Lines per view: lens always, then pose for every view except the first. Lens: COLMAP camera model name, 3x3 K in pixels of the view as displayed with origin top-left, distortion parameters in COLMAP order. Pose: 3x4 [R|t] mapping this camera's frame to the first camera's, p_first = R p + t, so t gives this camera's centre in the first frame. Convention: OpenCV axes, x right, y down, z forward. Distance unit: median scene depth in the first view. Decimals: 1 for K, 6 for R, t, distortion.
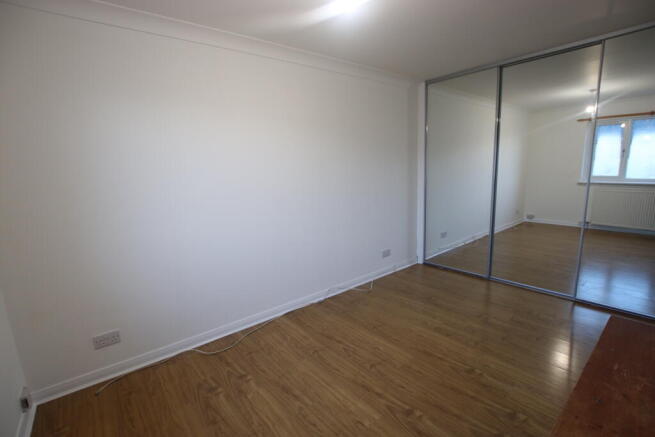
lens RADIAL K [[302.4, 0, 330.5], [0, 302.4, 222.5], [0, 0, 1]] dist [-0.026172, -0.000337]
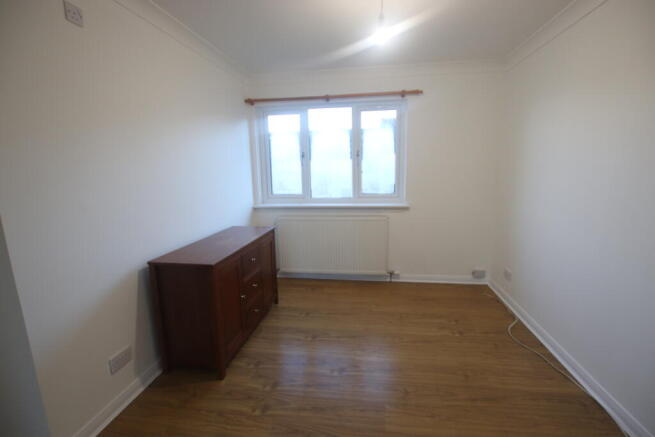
lens RADIAL K [[302.4, 0, 330.5], [0, 302.4, 222.5], [0, 0, 1]] dist [-0.026172, -0.000337]
pose [[-0.742670, 0.165095, -0.648987, 0.721763], [-0.076518, 0.941865, 0.327163, -0.236792], [0.665271, 0.292634, -0.686862, 1.192600]]
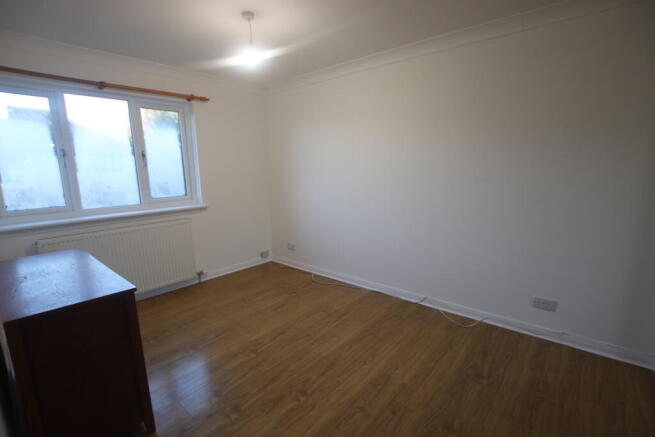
lens RADIAL K [[302.4, 0, 330.5], [0, 302.4, 222.5], [0, 0, 1]] dist [-0.026172, -0.000337]
pose [[0.169469, 0.207602, -0.963422, 1.090015], [-0.164726, 0.969777, 0.179996, -0.159083], [0.971672, 0.128197, 0.198544, 0.725342]]
